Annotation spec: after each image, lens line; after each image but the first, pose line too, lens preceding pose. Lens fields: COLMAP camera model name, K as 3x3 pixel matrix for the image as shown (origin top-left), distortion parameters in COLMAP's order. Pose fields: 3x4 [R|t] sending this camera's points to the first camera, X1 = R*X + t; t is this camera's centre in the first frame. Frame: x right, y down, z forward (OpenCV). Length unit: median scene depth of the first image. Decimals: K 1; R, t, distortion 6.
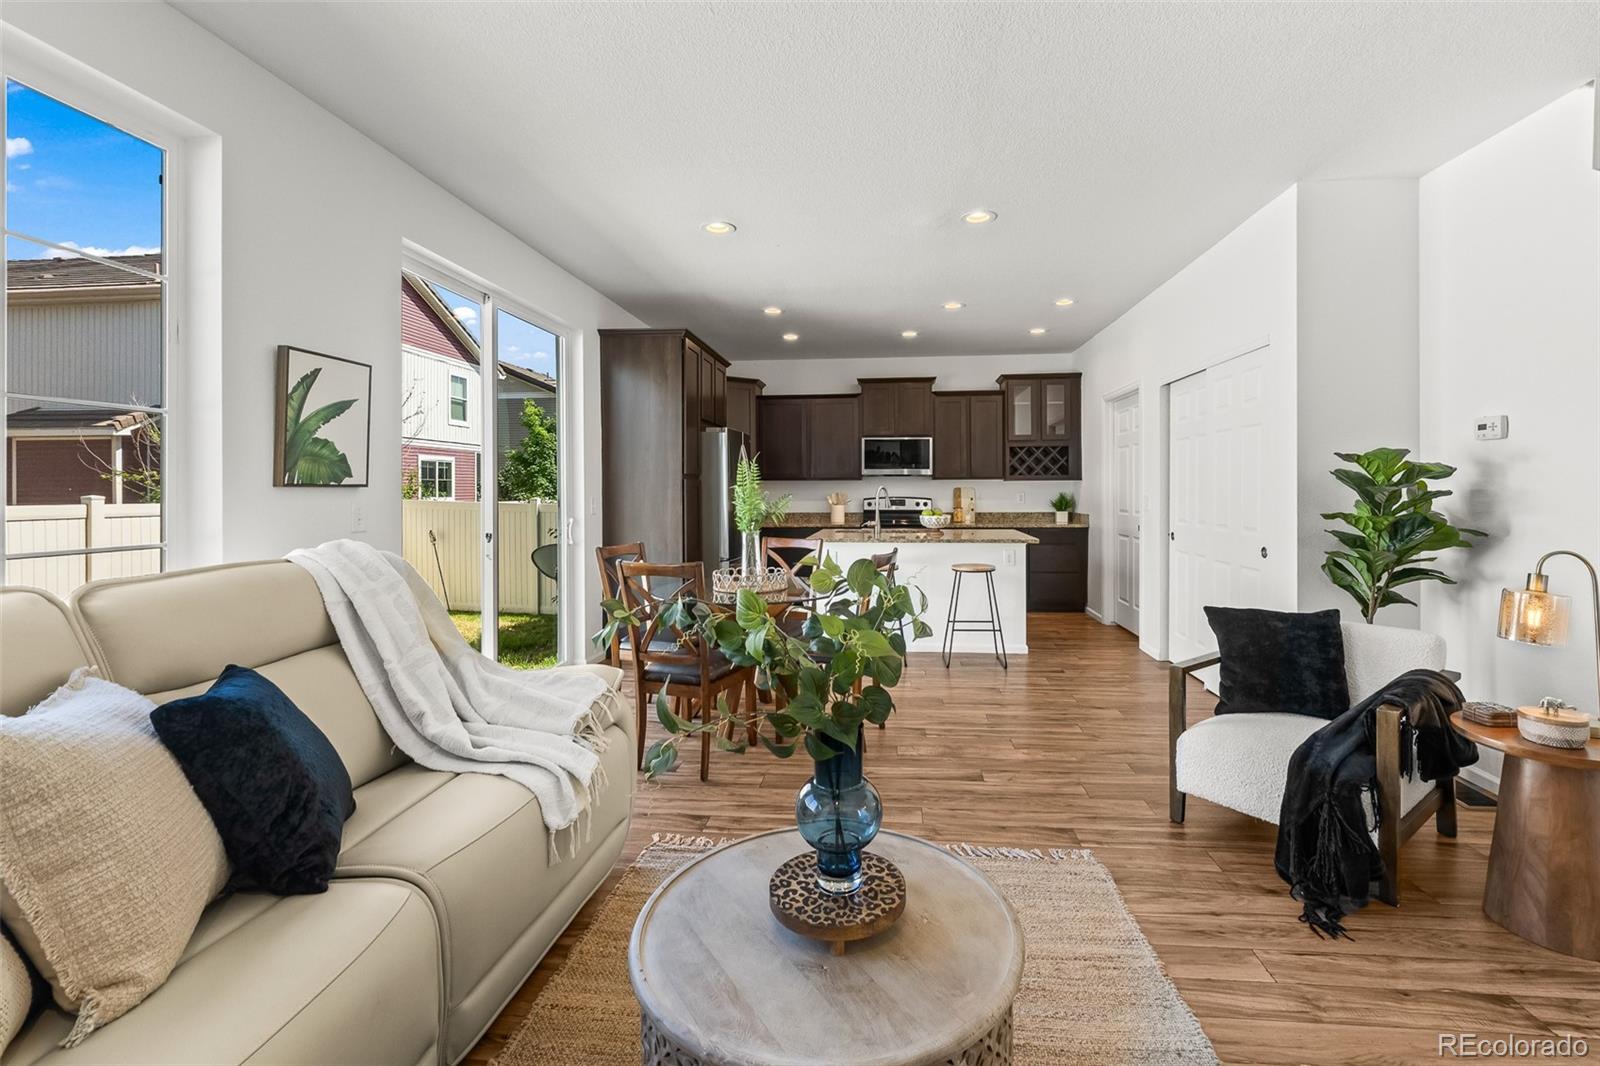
lens RADIAL K [[678.5, 0, 838.1], [0, 678.5, 497.9], [0, 0, 1]] dist [-0.004142, -0.000358]
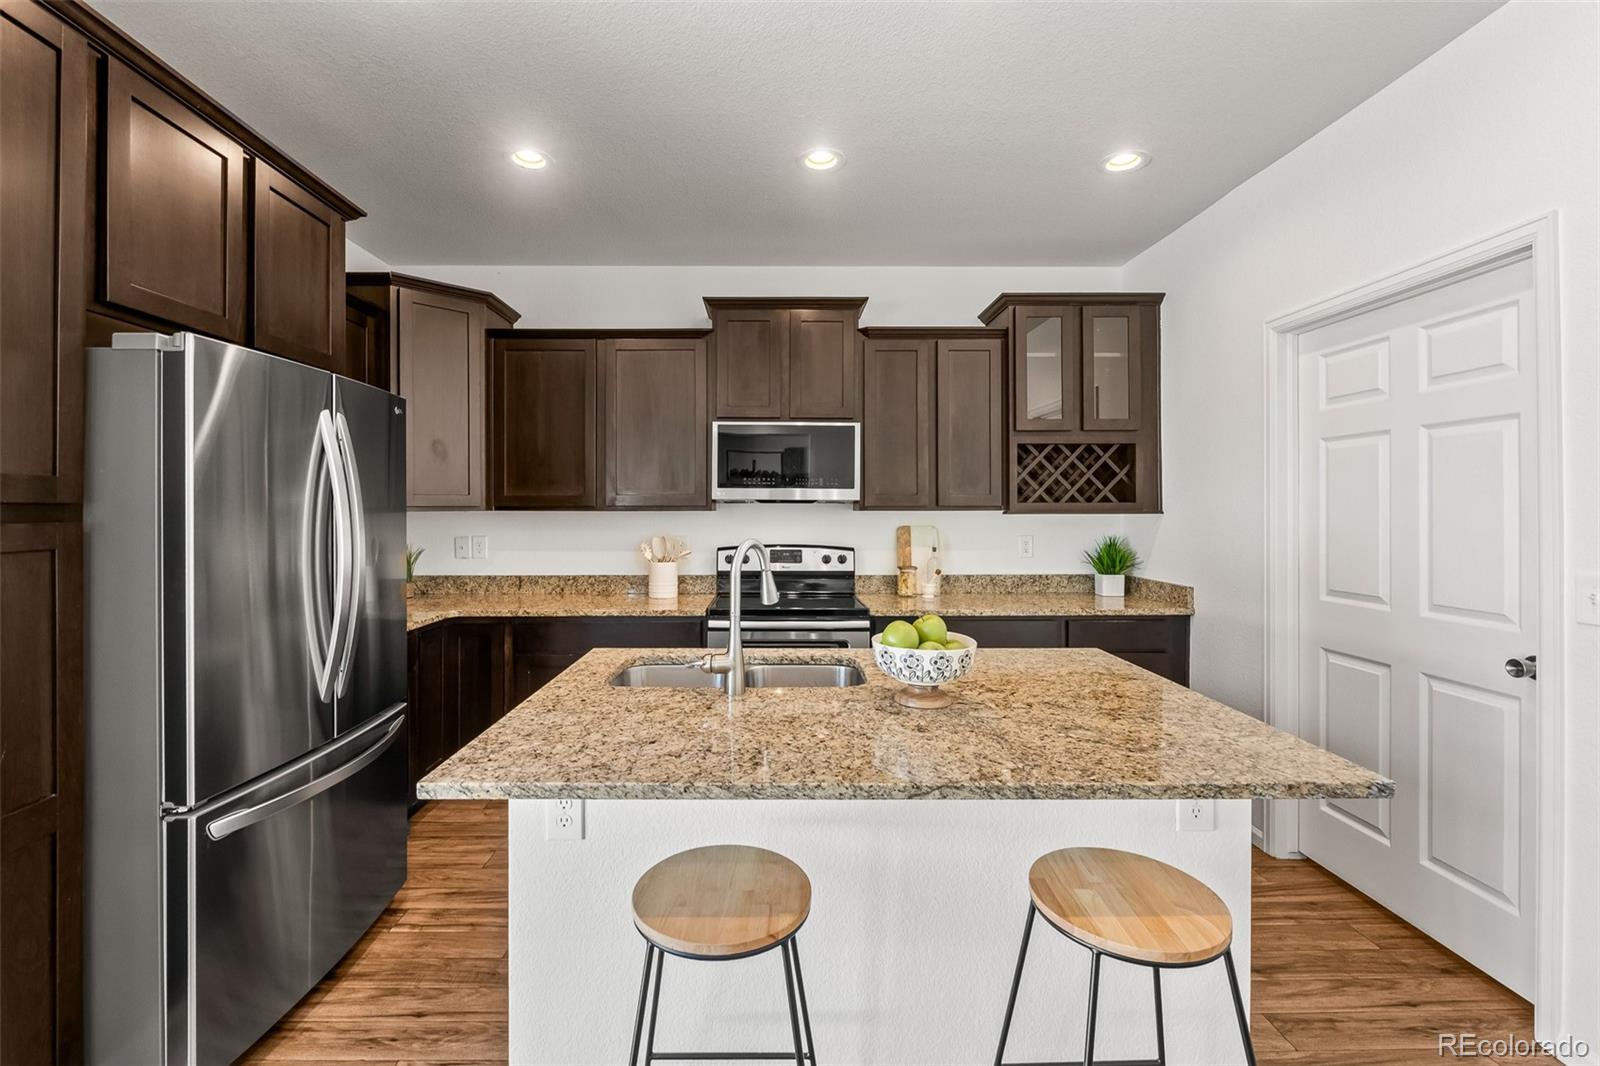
lens RADIAL K [[678.5, 0, 781.0], [0, 678.5, 512.2], [0, 0, 1]] dist [-0.004142, -0.000358]
pose [[0.995173, 0.003876, 0.098063, 0.041733], [-0.003114, 0.999964, -0.007918, -0.024802], [-0.098090, 0.007574, 0.995149, 0.597140]]
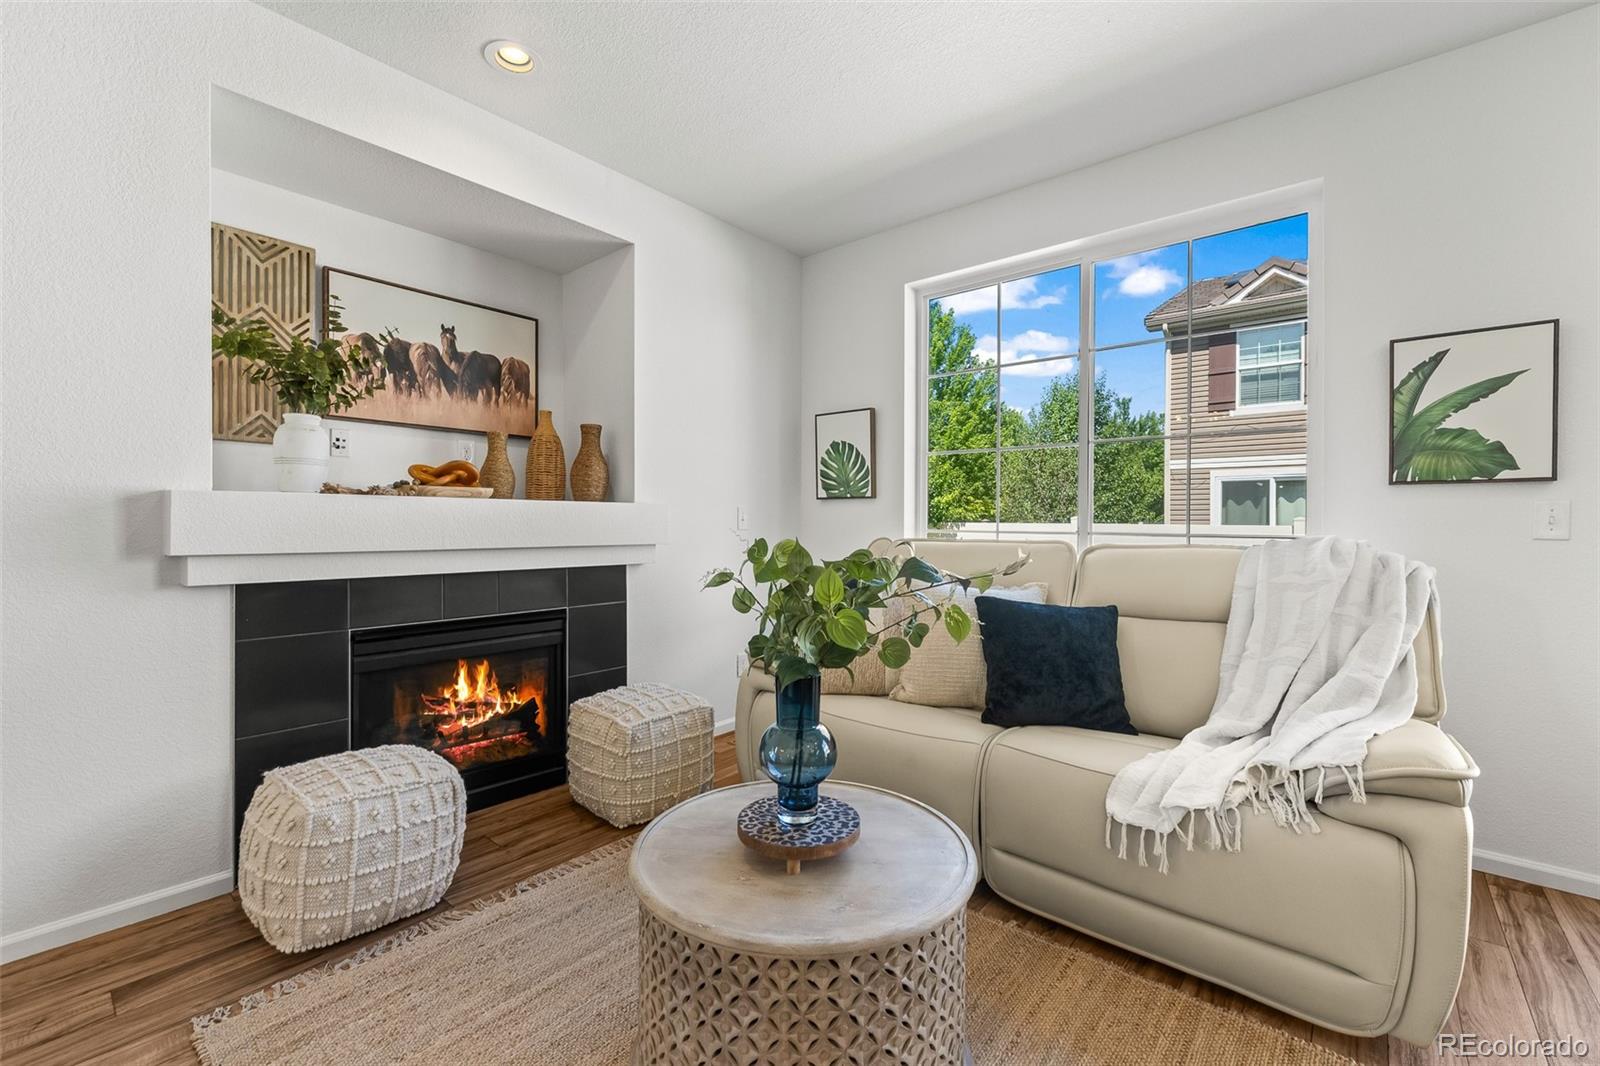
lens RADIAL K [[678.5, 0, 805.6], [0, 678.5, 529.4], [0, 0, 1]] dist [-0.004142, -0.000358]
pose [[-0.574768, 0.008936, -0.818268, 0.180139], [-0.011105, 0.999763, 0.018718, 0.015019], [0.818241, 0.019846, -0.574532, 0.328478]]
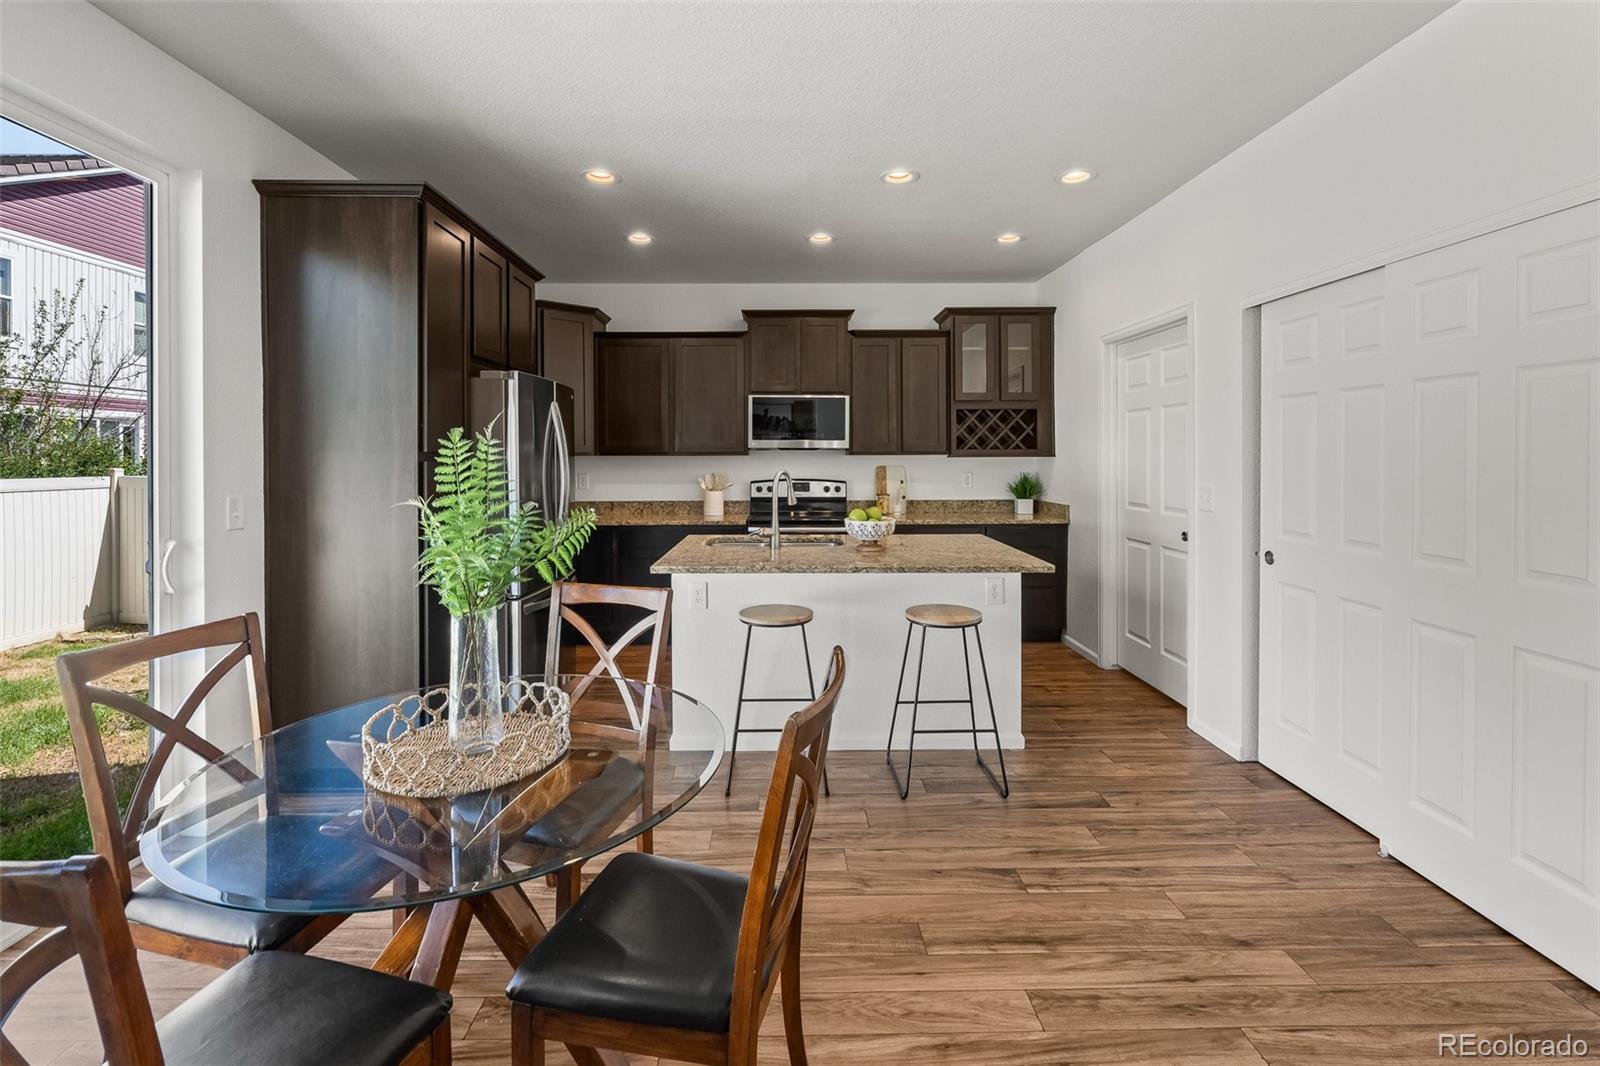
lens RADIAL K [[678.5, 0, 785.3], [0, 678.5, 459.6], [0, 0, 1]] dist [-0.004142, -0.000358]
pose [[0.995694, 0.001127, 0.092692, 0.009201], [-0.000628, 0.999985, -0.005406, -0.020951], [-0.092696, 0.005325, 0.995680, 0.344172]]
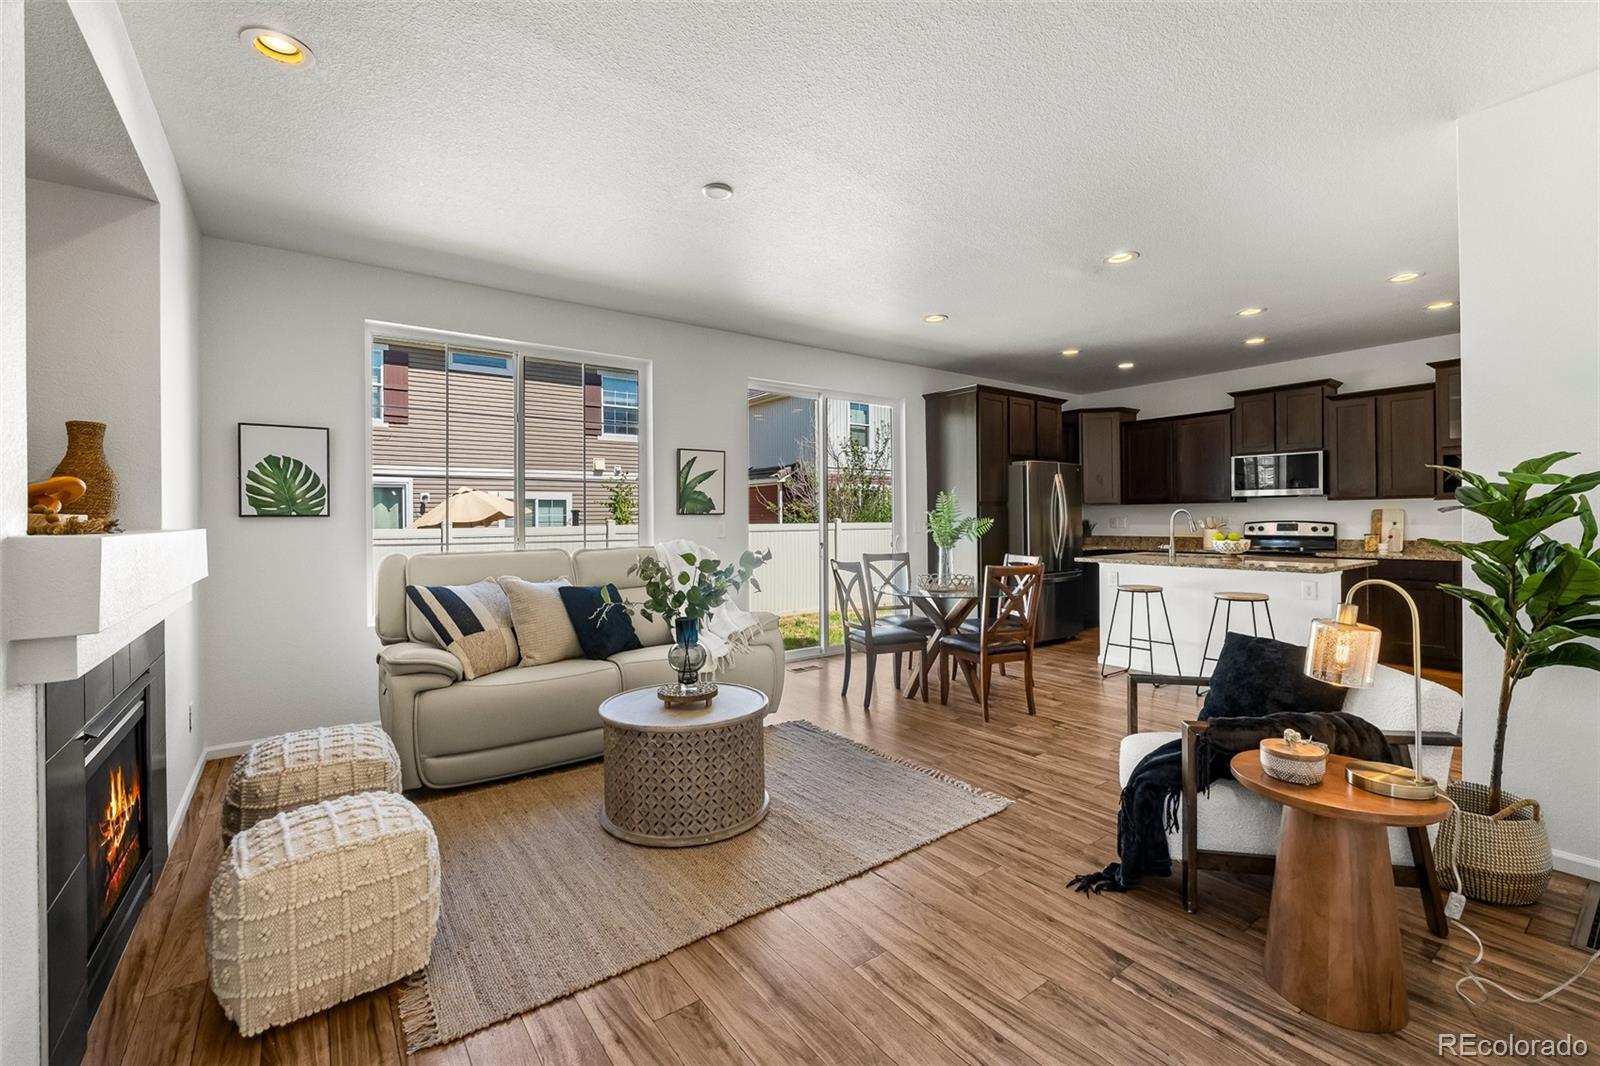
lens RADIAL K [[678.5, 0, 810.9], [0, 678.5, 521.7], [0, 0, 1]] dist [-0.004142, -0.000358]
pose [[0.660627, 0.002366, -0.750710, 0.395433], [-0.002757, 0.999996, 0.000725, 0.001050], [0.750709, 0.001591, 0.660631, -0.041368]]
